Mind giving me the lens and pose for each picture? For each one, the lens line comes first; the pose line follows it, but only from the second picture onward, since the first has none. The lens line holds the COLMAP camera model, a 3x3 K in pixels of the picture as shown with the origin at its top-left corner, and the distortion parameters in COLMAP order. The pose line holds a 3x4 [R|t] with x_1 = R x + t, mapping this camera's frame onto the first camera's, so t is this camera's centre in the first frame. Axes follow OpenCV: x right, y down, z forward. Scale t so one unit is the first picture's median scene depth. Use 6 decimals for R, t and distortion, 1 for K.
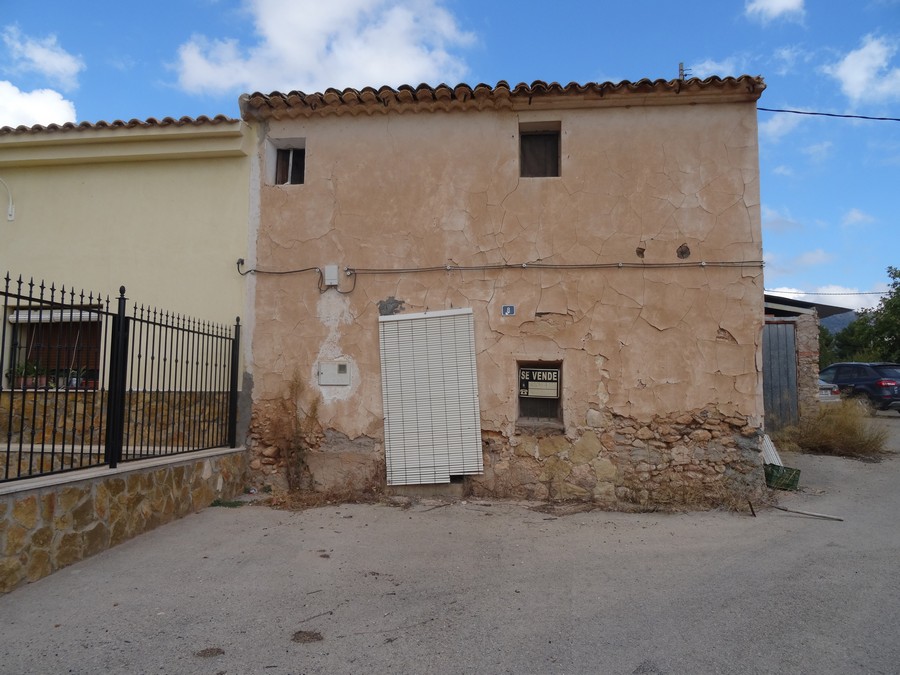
lens RADIAL K [[640.2, 0, 449.8], [0, 640.2, 335.9], [0, 0, 1]] dist [0.007955, -0.012057]
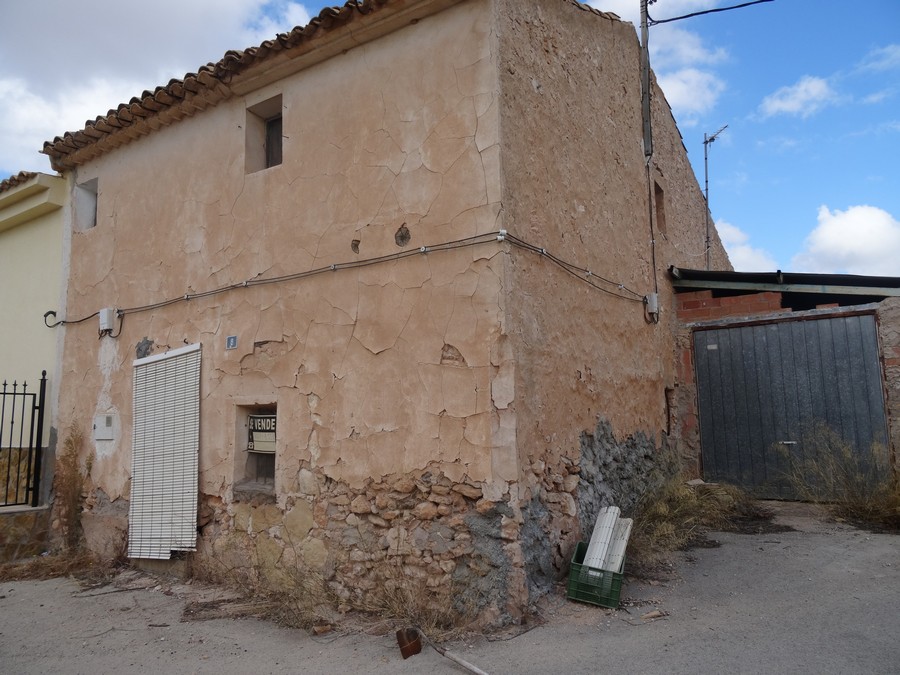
lens RADIAL K [[640.2, 0, 449.1], [0, 640.2, 336.3], [0, 0, 1]] dist [0.007955, -0.012057]
pose [[0.897650, -0.086261, -0.432185, 0.682592], [0.067314, 0.995987, -0.058980, 0.017908], [0.435538, 0.023852, 0.899854, 0.405101]]
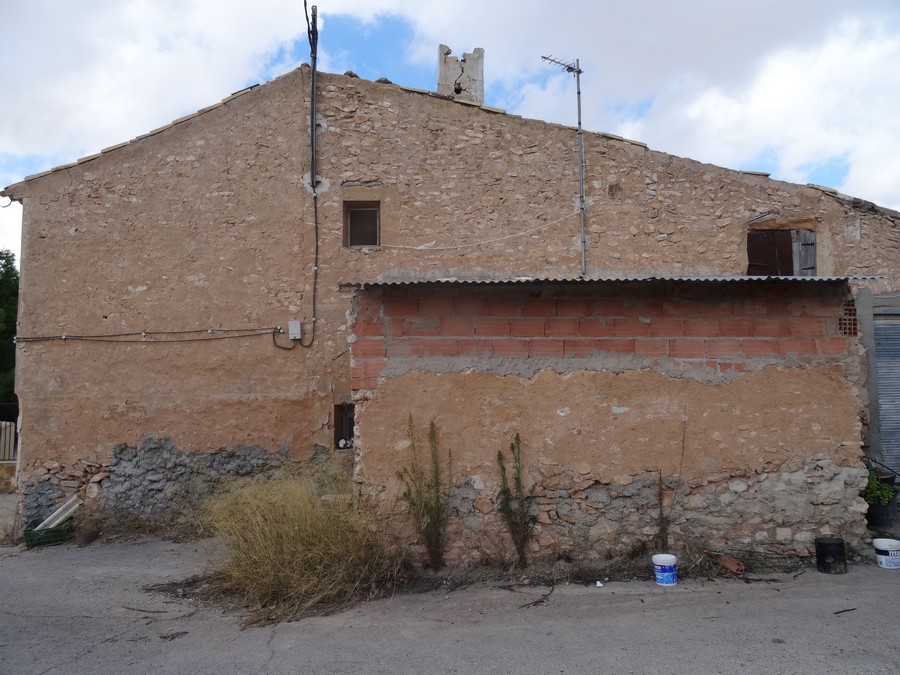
lens RADIAL K [[640.2, 0, 450.2], [0, 640.2, 336.2], [0, 0, 1]] dist [0.007955, -0.012057]
pose [[0.112963, -0.097391, -0.988815, 1.598242], [0.107236, 0.990567, -0.085313, 0.059392], [0.987795, -0.096400, 0.122341, 1.491939]]
